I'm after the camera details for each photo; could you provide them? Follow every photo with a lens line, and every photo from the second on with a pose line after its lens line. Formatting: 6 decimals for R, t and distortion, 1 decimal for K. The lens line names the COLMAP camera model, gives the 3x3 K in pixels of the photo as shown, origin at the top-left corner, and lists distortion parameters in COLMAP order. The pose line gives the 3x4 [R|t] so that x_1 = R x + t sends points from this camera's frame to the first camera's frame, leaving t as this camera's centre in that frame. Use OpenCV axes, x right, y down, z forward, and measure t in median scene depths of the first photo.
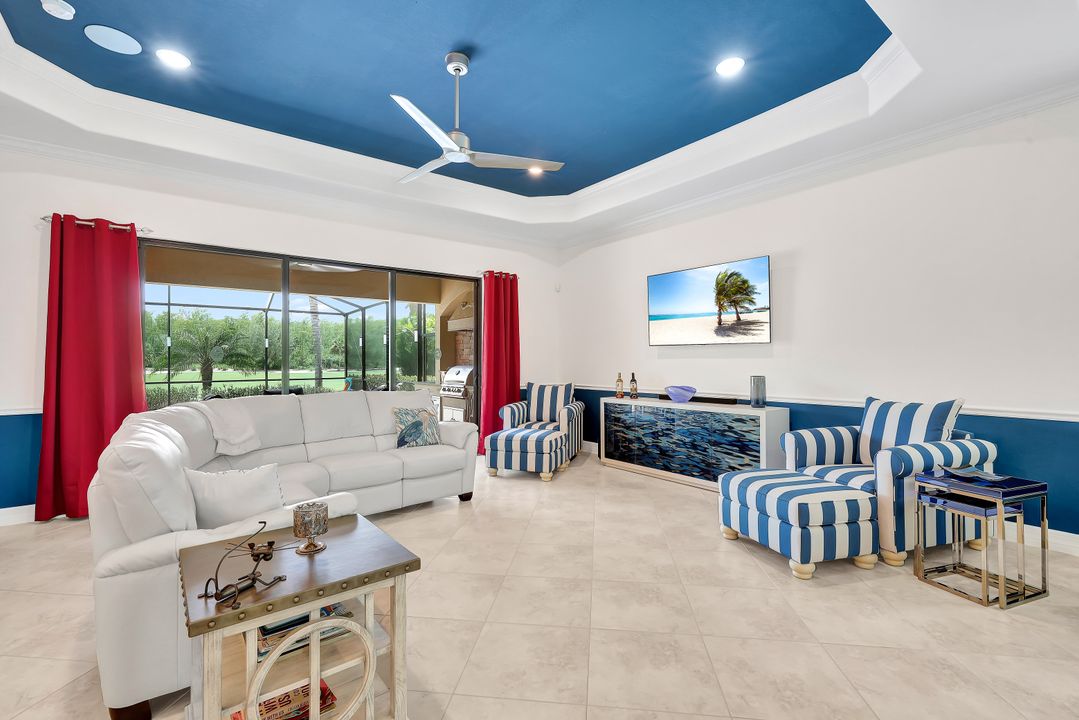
lens RADIAL K [[482.4, 0, 539.8], [0, 482.4, 358.3], [0, 0, 1]] dist [0.000310, -0.000207]
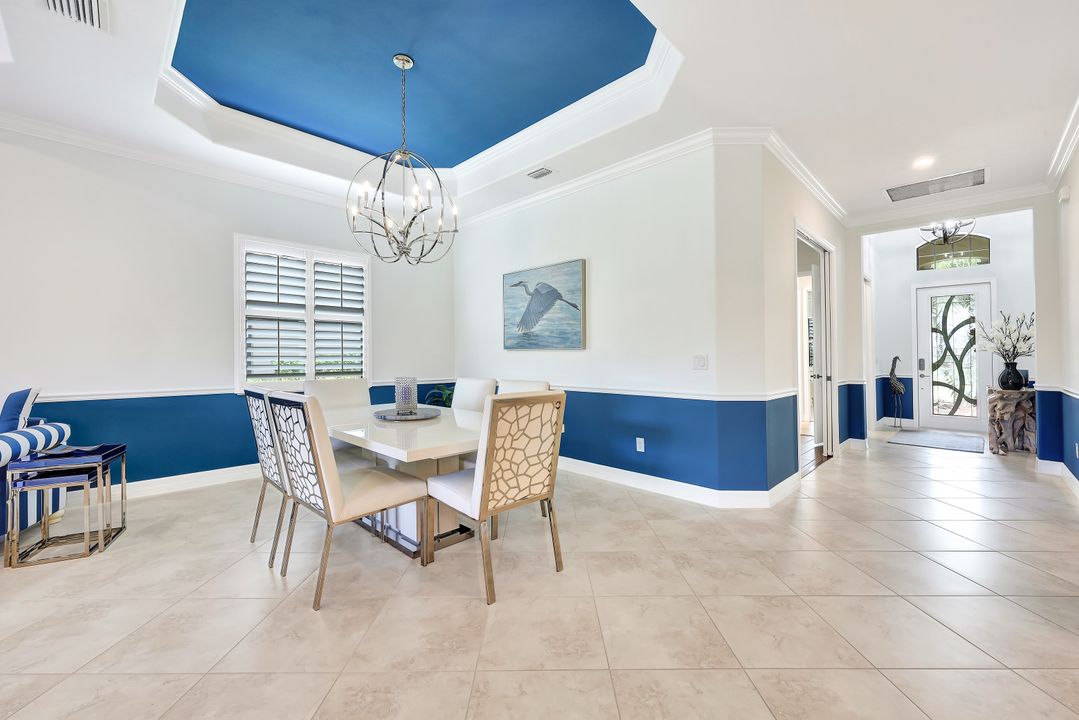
lens RADIAL K [[443.7, 0, 537.6], [0, 443.7, 357.5], [0, 0, 1]] dist [0.002039, -0.000795]
pose [[-0.125207, 0.005001, 0.992118, -0.169313], [-0.000795, 0.999986, -0.005141, 0.016363], [-0.992130, -0.001432, -0.125201, 0.022139]]
